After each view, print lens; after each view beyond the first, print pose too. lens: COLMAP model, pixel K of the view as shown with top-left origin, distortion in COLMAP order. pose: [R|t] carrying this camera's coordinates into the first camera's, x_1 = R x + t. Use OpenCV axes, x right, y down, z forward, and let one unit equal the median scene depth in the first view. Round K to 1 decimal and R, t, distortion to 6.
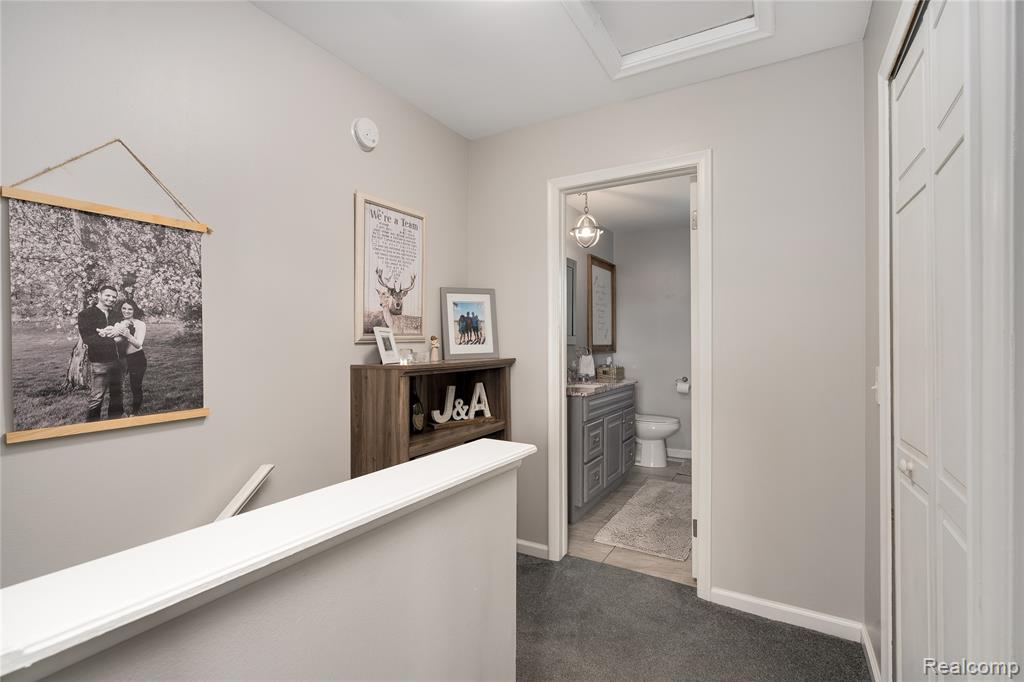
lens RADIAL K [[464.5, 0, 504.3], [0, 464.5, 341.9], [0, 0, 1]] dist [-0.000784, 0.000604]
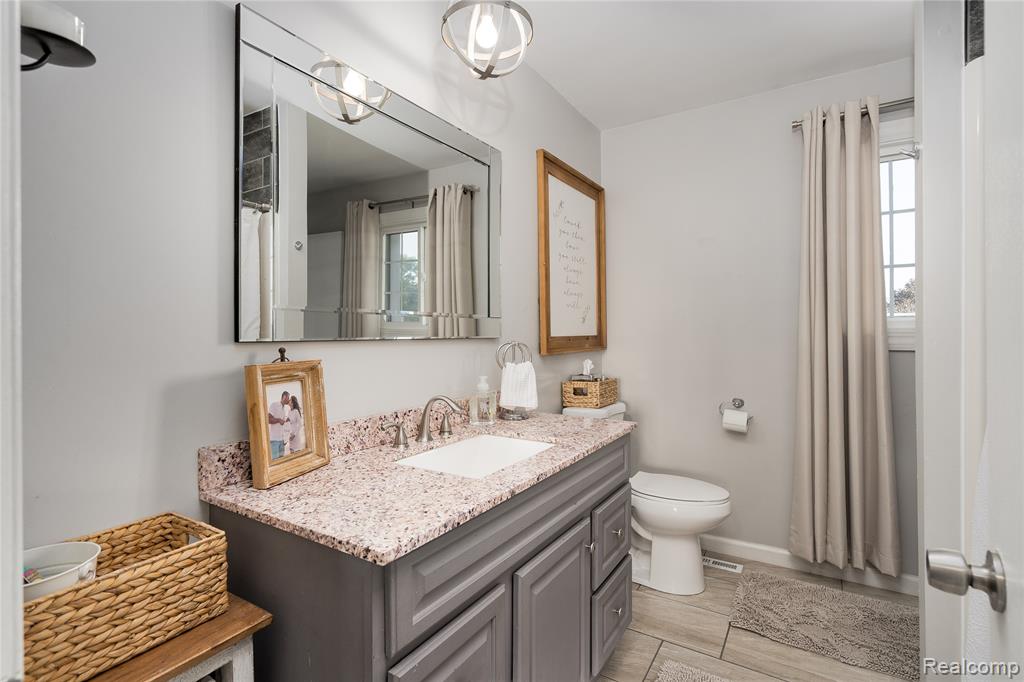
lens RADIAL K [[473.1, 0, 519.0], [0, 473.1, 331.0], [0, 0, 1]] dist [0.001052, 0.000867]
pose [[0.999801, -0.008748, -0.017952, 0.159084], [0.008745, 0.999962, -0.000235, -0.000091], [0.017953, 0.000078, 0.999839, 0.477732]]
